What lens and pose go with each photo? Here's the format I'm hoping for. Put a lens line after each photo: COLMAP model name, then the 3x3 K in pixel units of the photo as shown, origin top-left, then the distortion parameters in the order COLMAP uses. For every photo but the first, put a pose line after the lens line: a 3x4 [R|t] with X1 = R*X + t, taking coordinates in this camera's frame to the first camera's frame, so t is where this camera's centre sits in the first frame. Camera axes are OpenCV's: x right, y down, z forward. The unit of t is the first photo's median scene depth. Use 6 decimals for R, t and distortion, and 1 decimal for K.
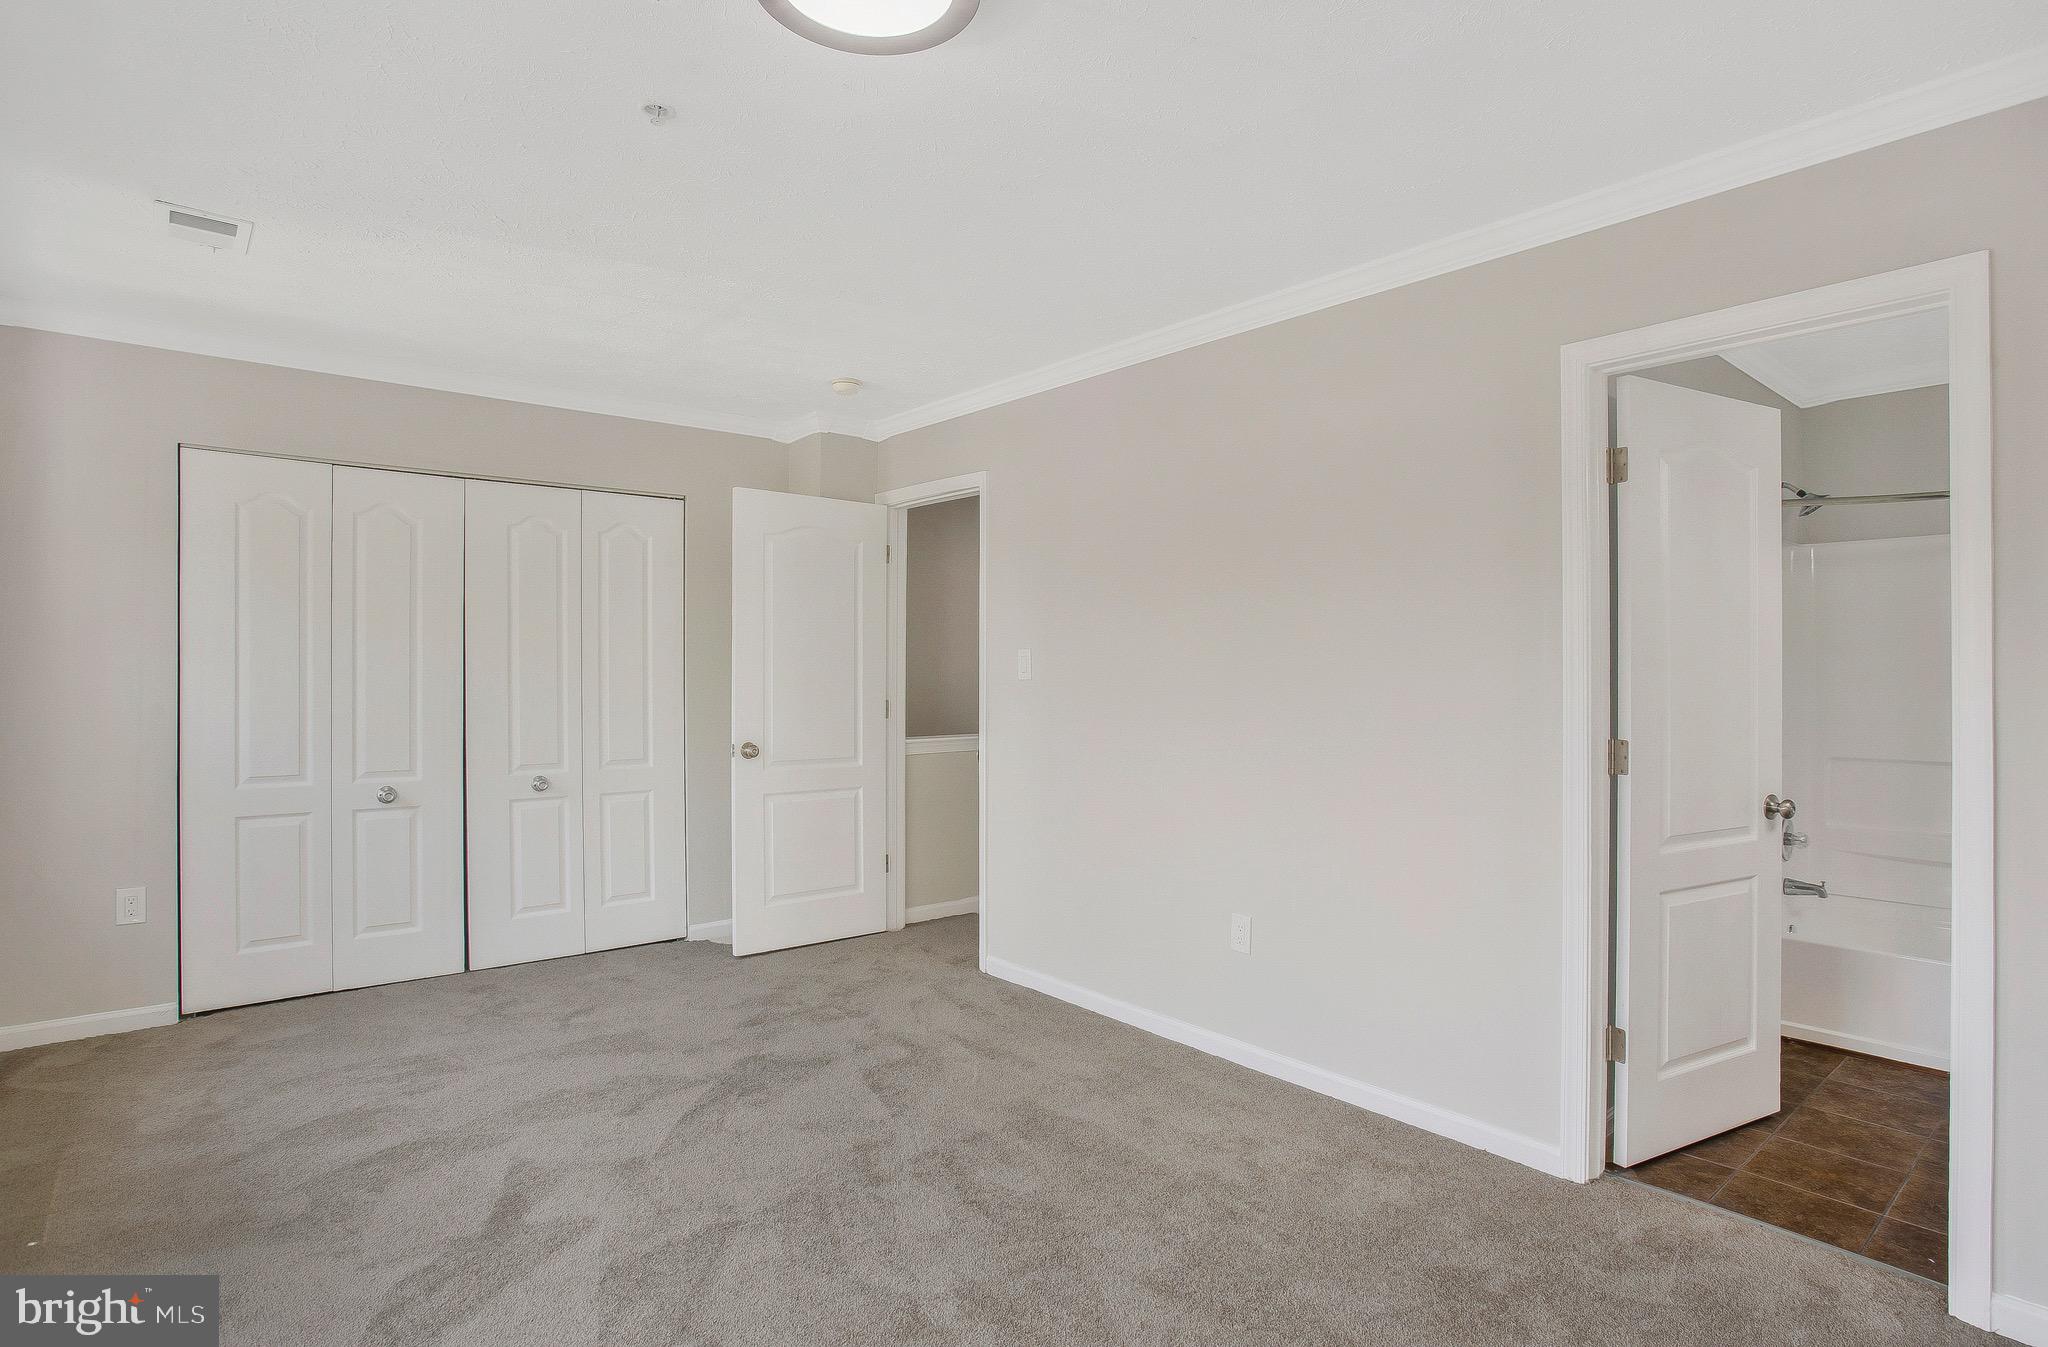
lens RADIAL K [[1063.6, 0, 1024.0], [0, 1063.6, 673.5], [0, 0, 1]] dist [0.034519, 0.000301]
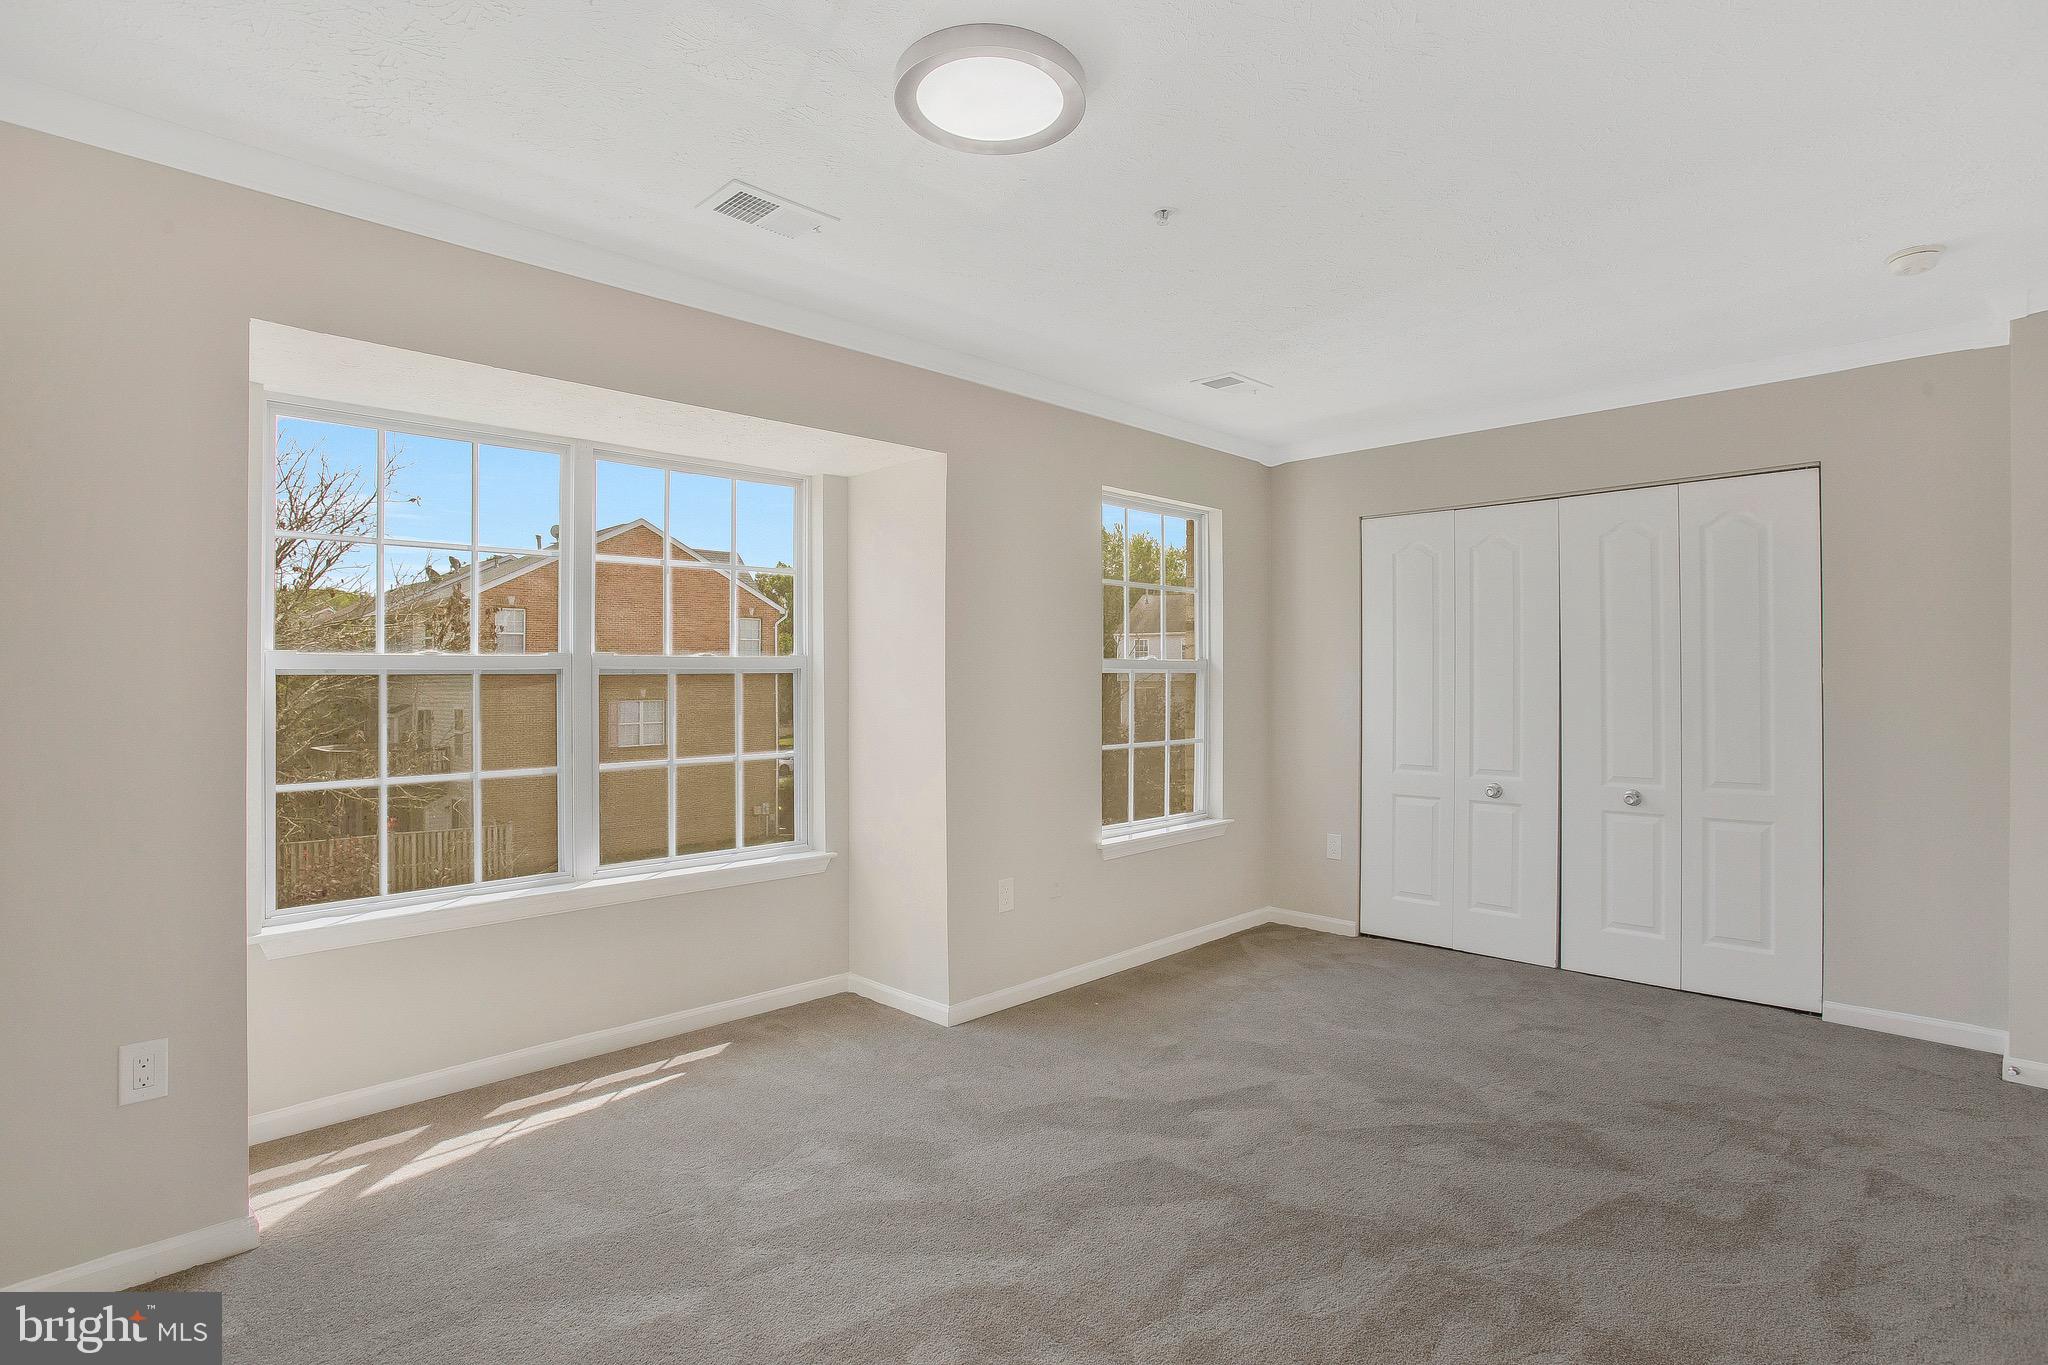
lens RADIAL K [[1006.3, 0, 1018.6], [0, 1006.3, 695.4], [0, 0, 1]] dist [-0.056944, 0.018839]
pose [[0.116306, -0.000094, -0.993213, 0.429139], [0.004273, 0.999991, 0.000406, 0.010229], [0.993204, -0.004292, 0.116305, 0.422867]]
